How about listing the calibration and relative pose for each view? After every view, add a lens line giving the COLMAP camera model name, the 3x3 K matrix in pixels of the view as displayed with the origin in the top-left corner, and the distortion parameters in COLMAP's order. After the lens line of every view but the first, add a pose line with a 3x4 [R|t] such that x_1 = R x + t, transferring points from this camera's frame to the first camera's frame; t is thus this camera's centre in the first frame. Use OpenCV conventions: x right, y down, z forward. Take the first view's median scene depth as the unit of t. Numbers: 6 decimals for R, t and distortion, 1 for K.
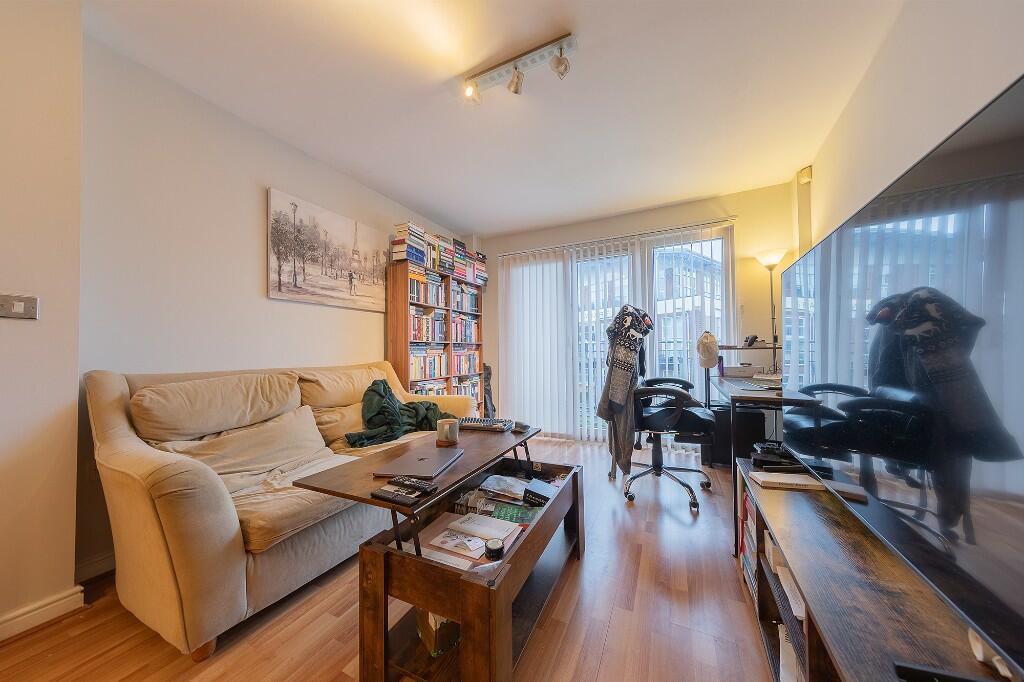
lens RADIAL K [[327.8, 0, 514.0], [0, 327.8, 346.7], [0, 0, 1]] dist [0.000046, -0.000021]
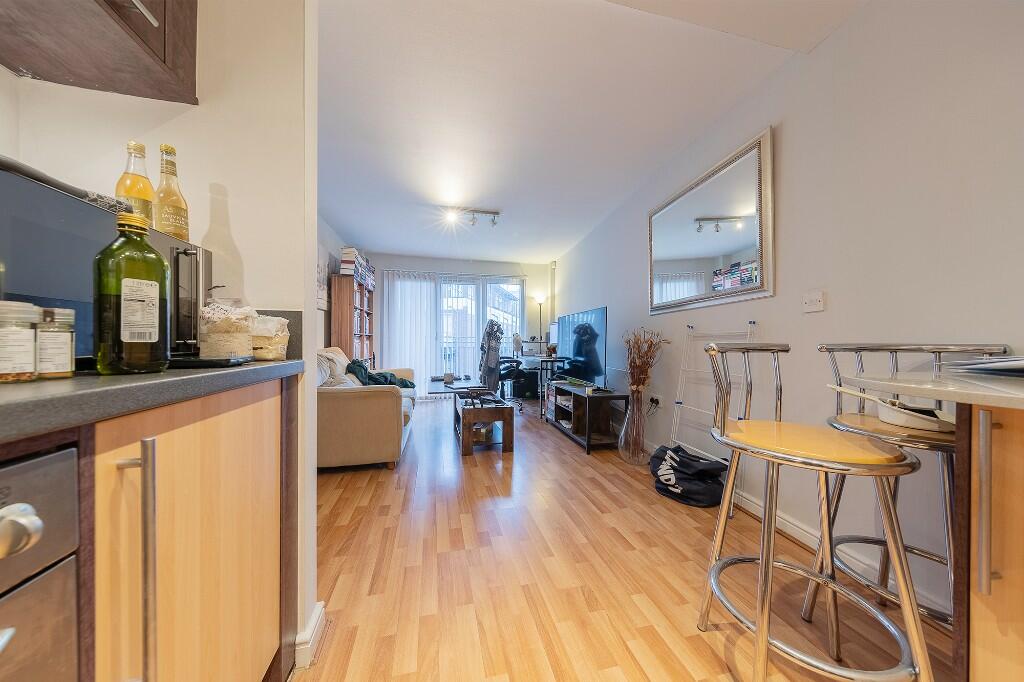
lens RADIAL K [[319.2, 0, 510.5], [0, 319.2, 343.3], [0, 0, 1]] dist [-0.009597, -0.000061]
pose [[0.776458, 0.011878, 0.630057, -0.668920], [-0.023242, 0.999682, 0.009797, -0.004101], [-0.629740, -0.022251, 0.776487, -0.490348]]
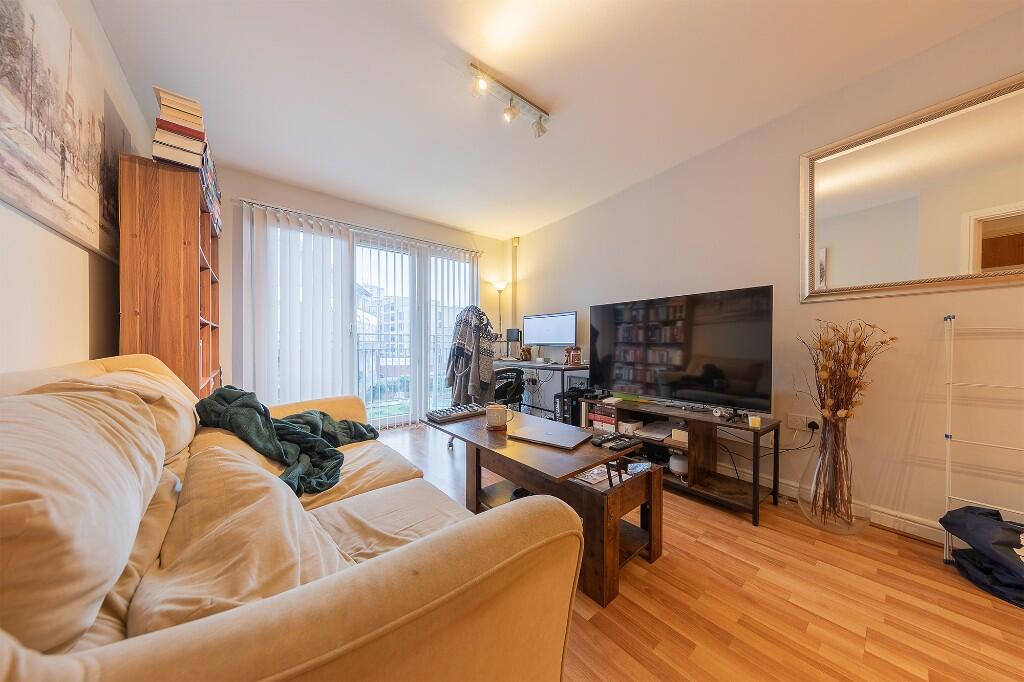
lens RADIAL K [[316.8, 0, 513.5], [0, 316.8, 348.0], [0, 0, 1]] dist [-0.009060, -0.000007]
pose [[0.423002, 0.002591, 0.906125, -0.585992], [-0.027792, 0.999563, 0.010116, 0.015140], [-0.905702, -0.029462, 0.422889, 0.285142]]
